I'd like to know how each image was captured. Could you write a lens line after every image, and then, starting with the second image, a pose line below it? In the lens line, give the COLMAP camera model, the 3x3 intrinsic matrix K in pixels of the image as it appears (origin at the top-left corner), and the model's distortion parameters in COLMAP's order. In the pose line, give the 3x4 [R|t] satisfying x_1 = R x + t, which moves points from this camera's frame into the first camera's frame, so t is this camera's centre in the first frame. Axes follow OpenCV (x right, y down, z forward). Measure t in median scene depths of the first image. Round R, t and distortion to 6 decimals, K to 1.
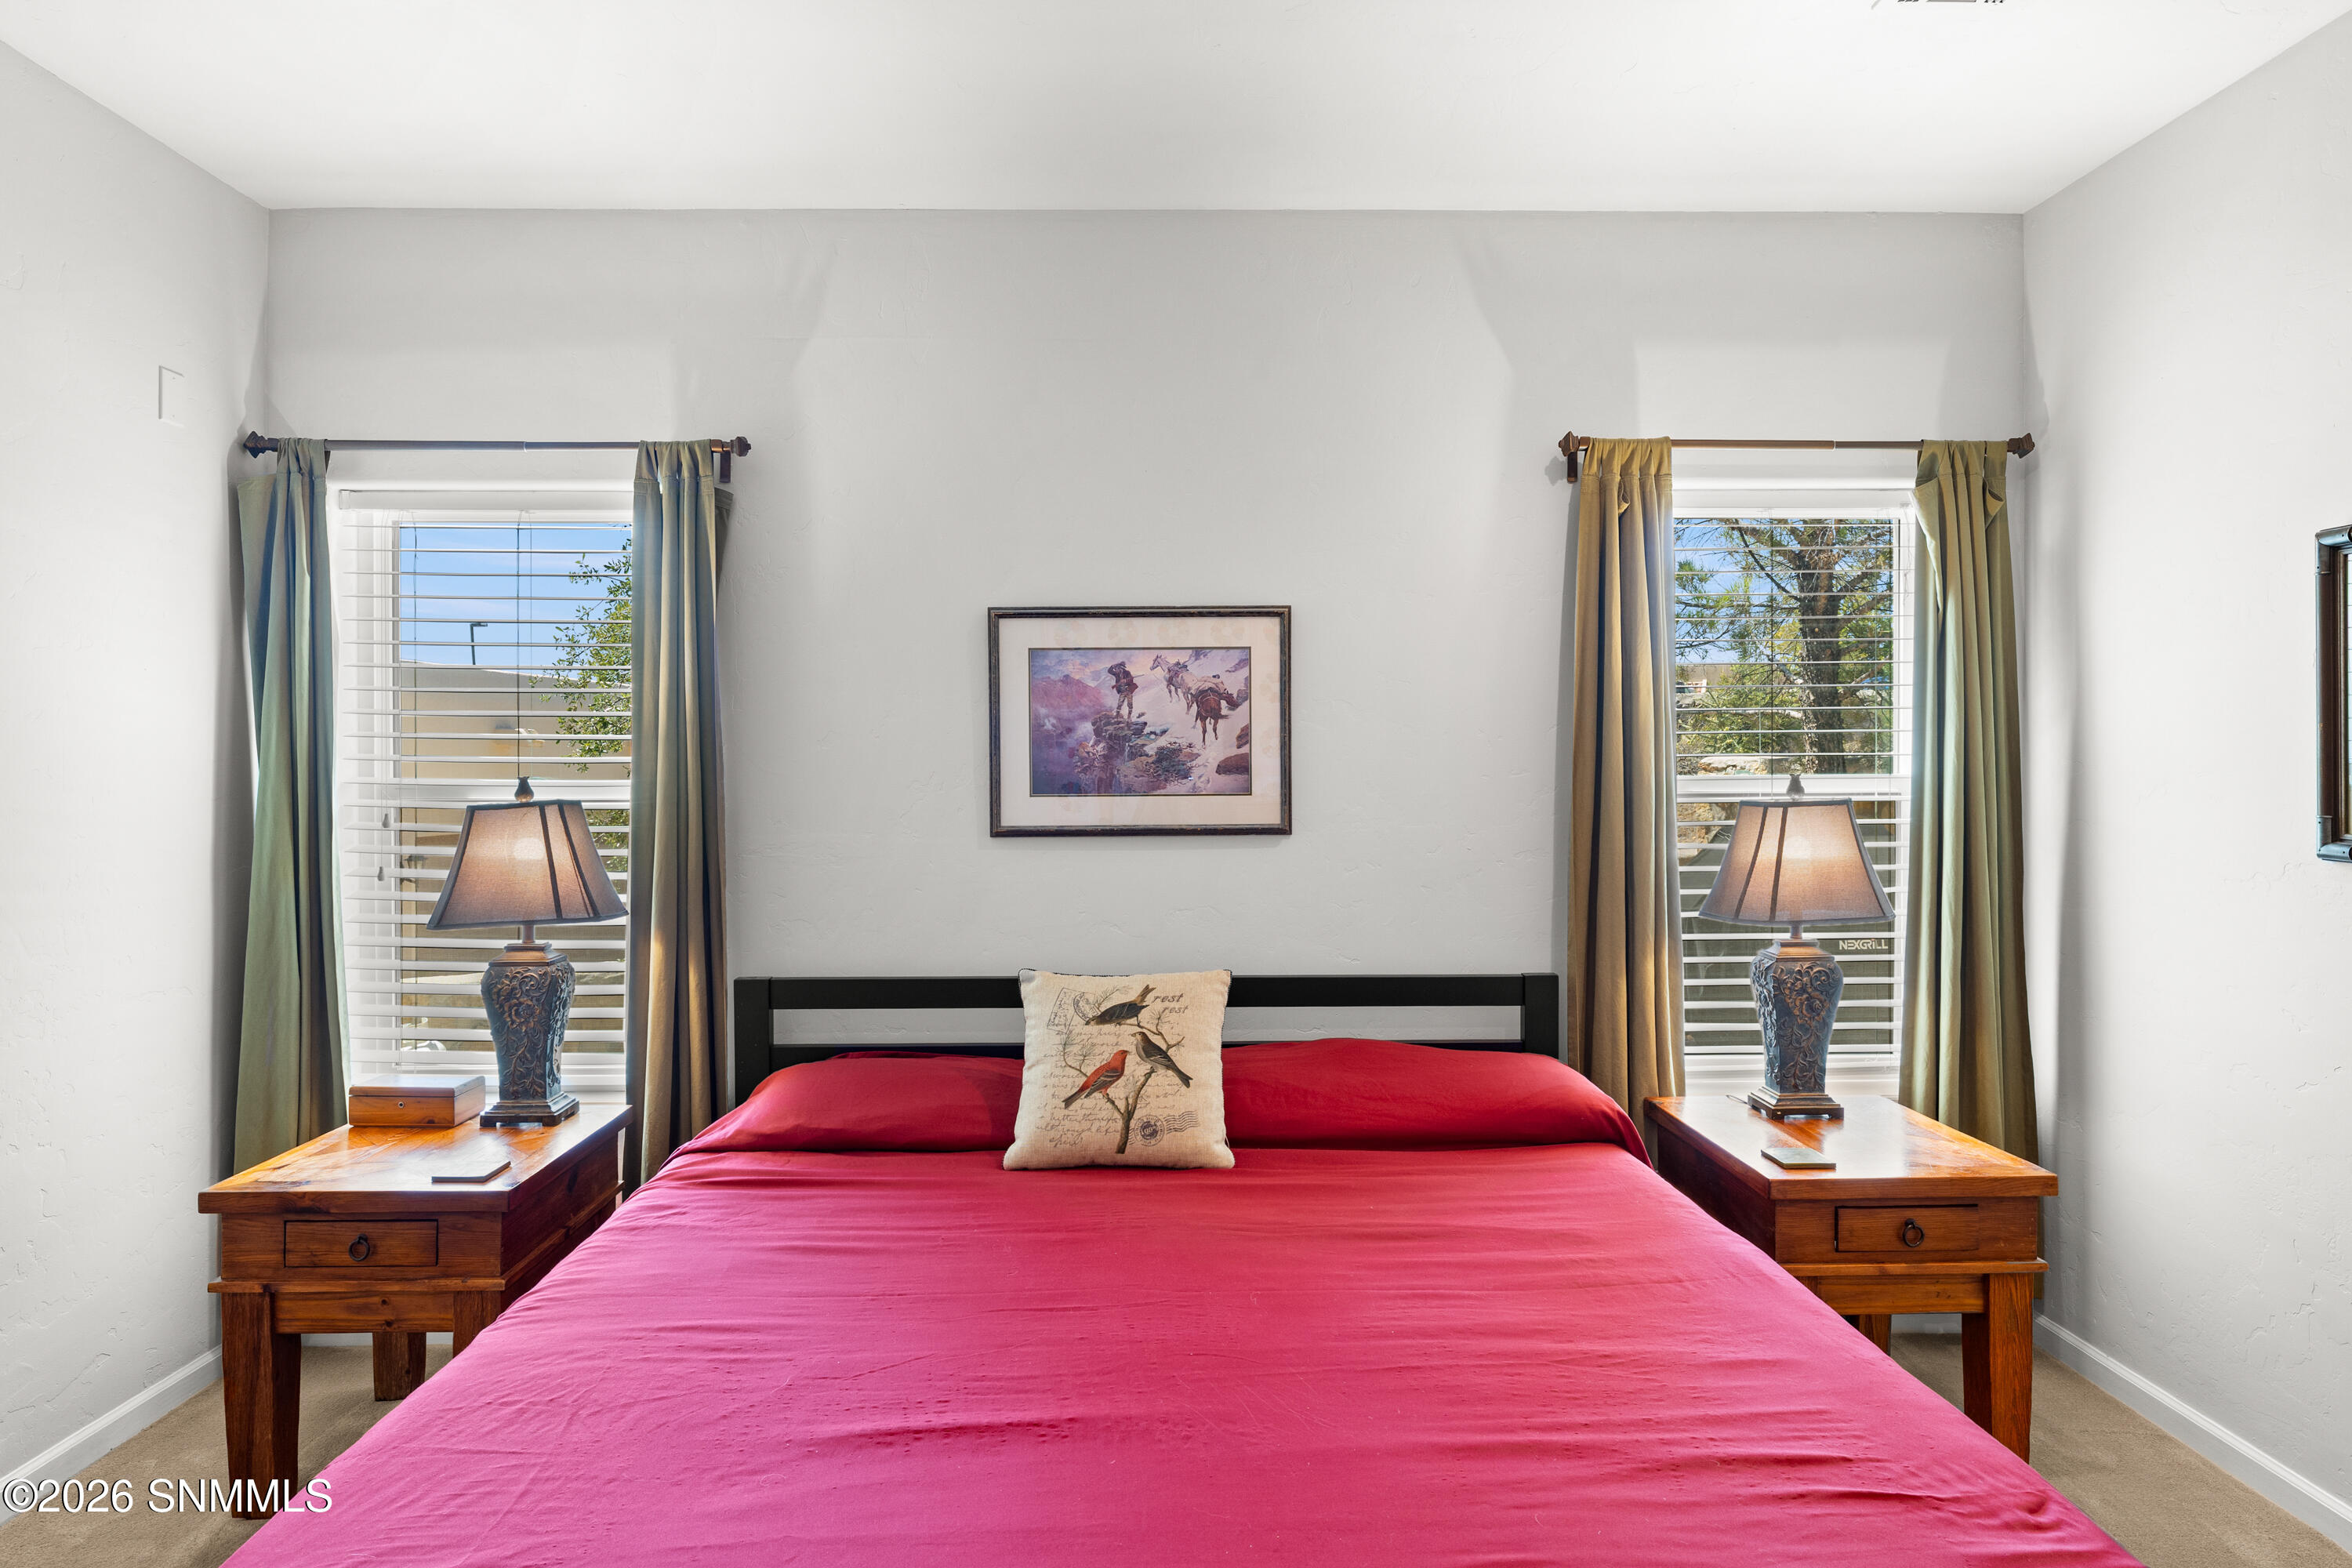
lens RADIAL K [[1325.1, 0, 1164.8], [0, 1325.1, 746.7], [0, 0, 1]] dist [0.001538, -0.000681]
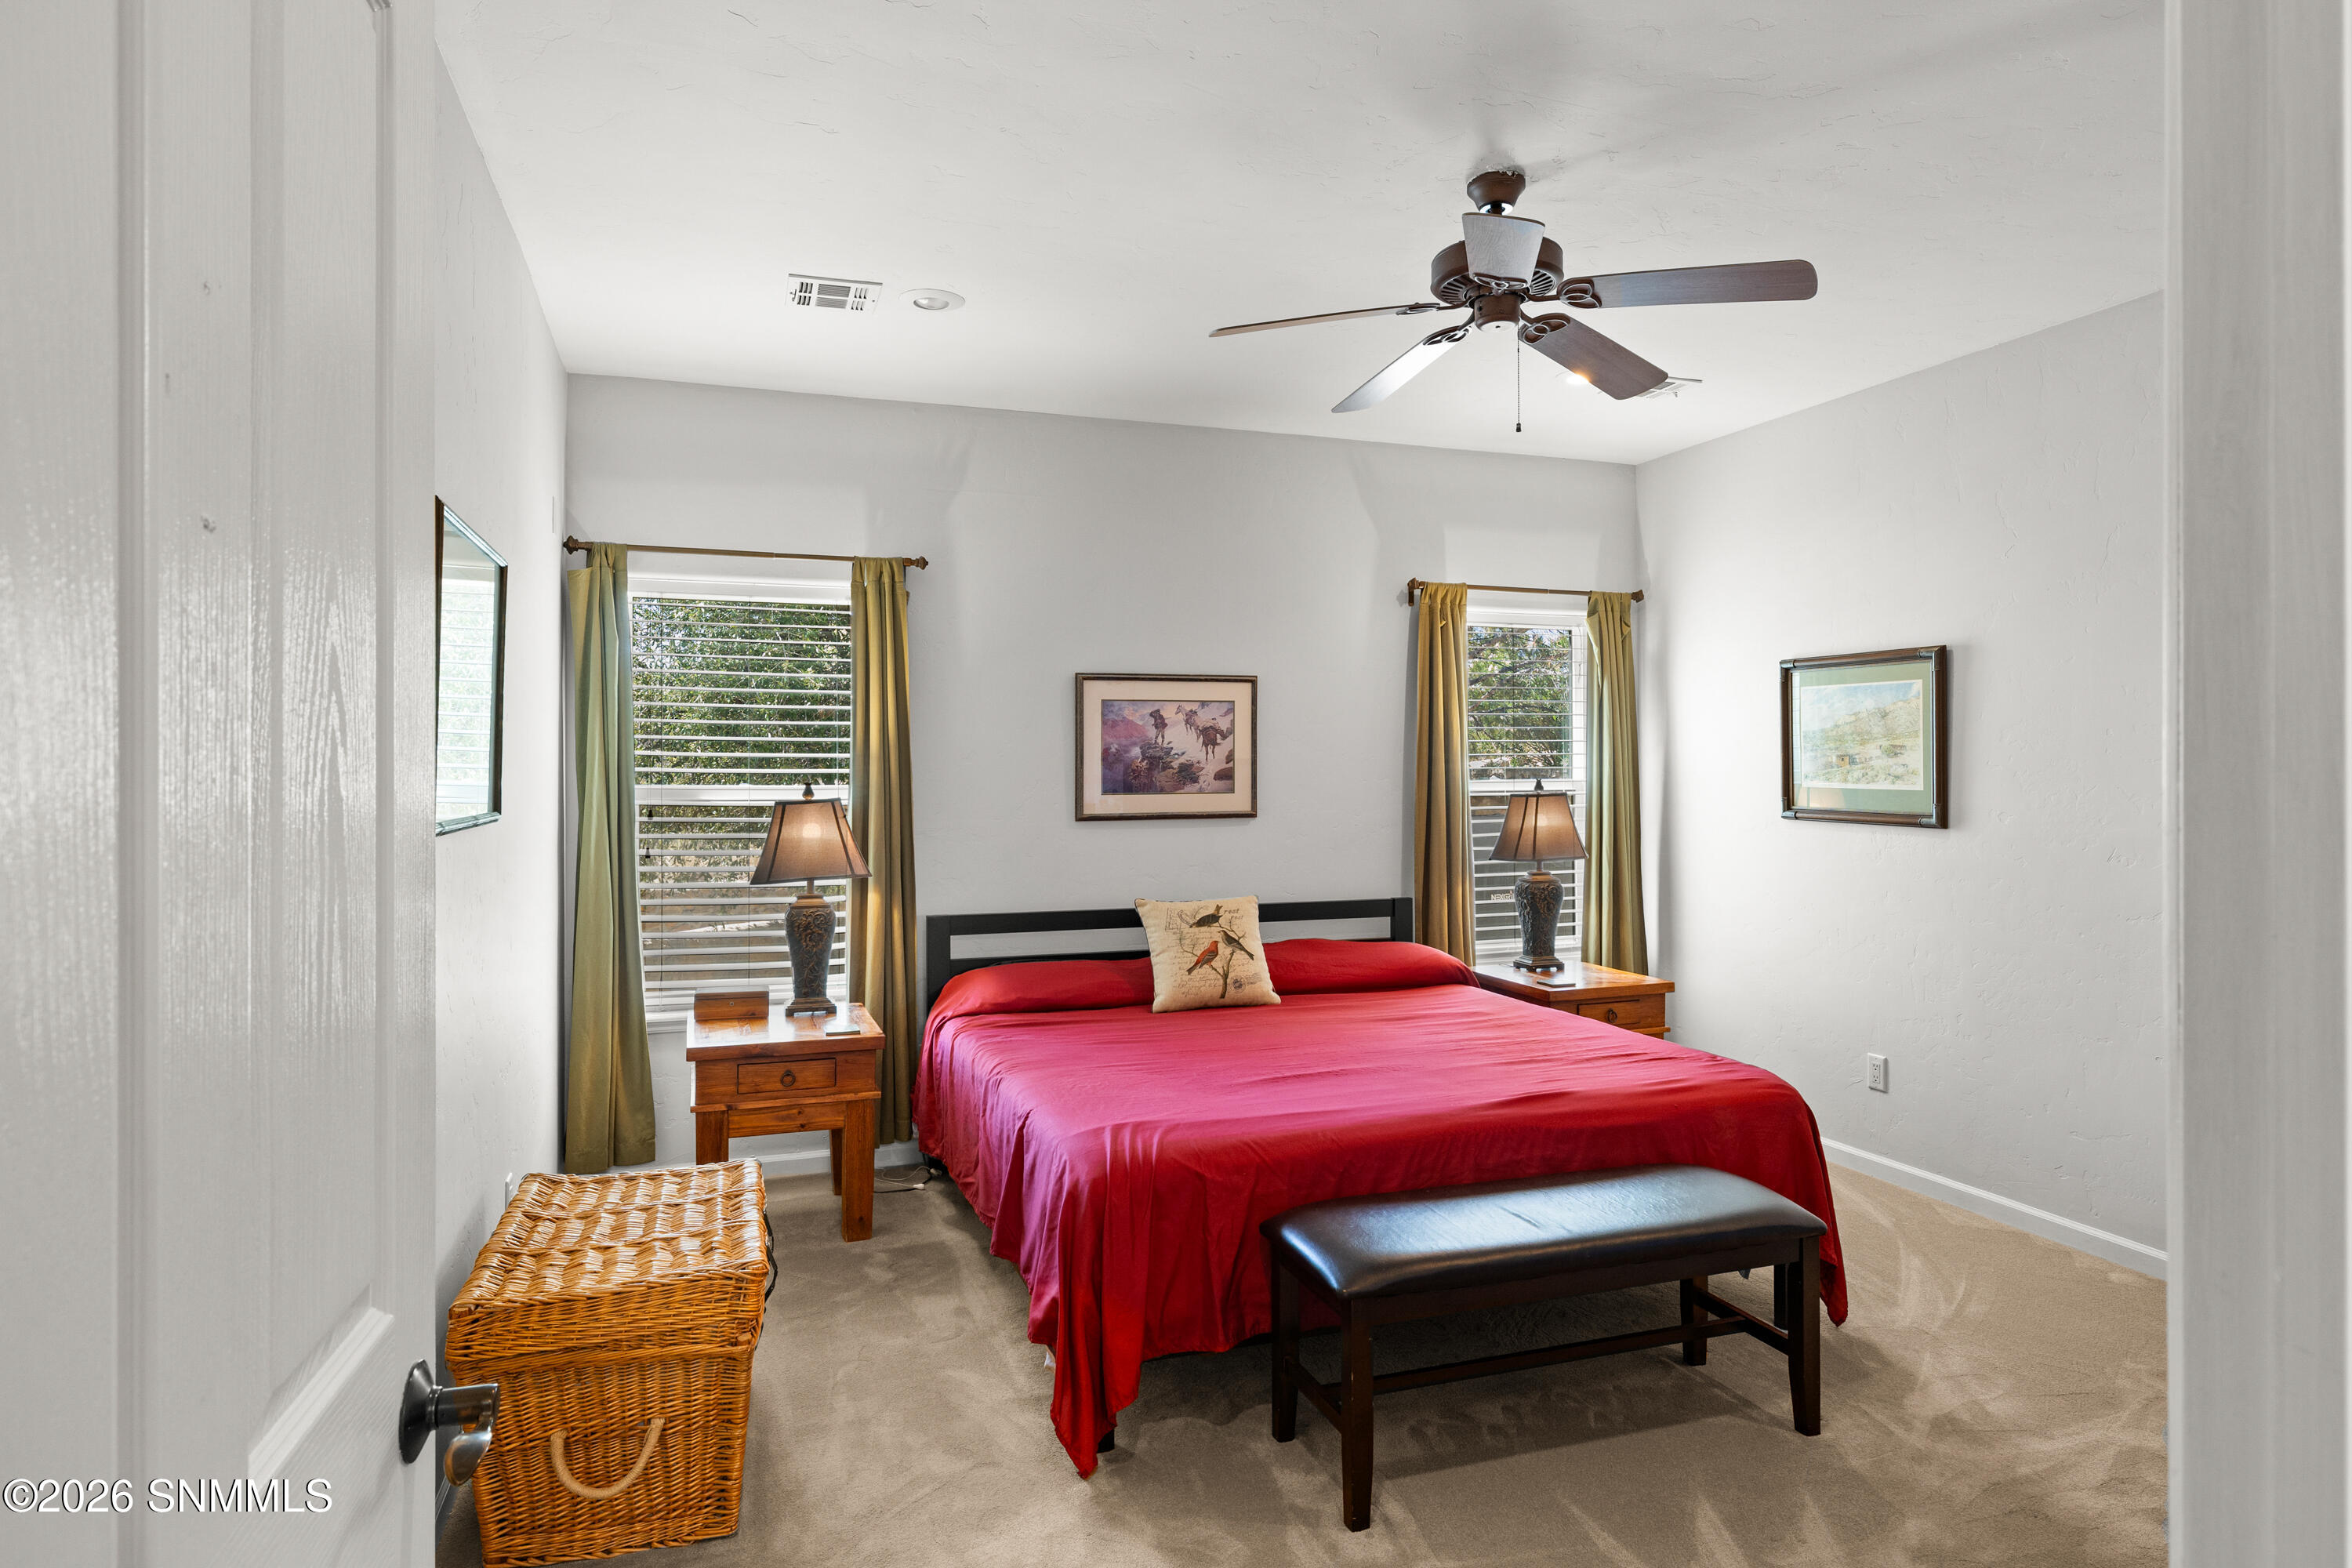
lens RADIAL K [[1325.1, 0, 1164.8], [0, 1325.1, 746.7], [0, 0, 1]] dist [0.001538, -0.000681]
pose [[0.950356, 0.005526, 0.311114, -0.521740], [-0.003522, 0.999969, -0.007004, -0.008315], [-0.311143, 0.005561, 0.950347, -0.507496]]
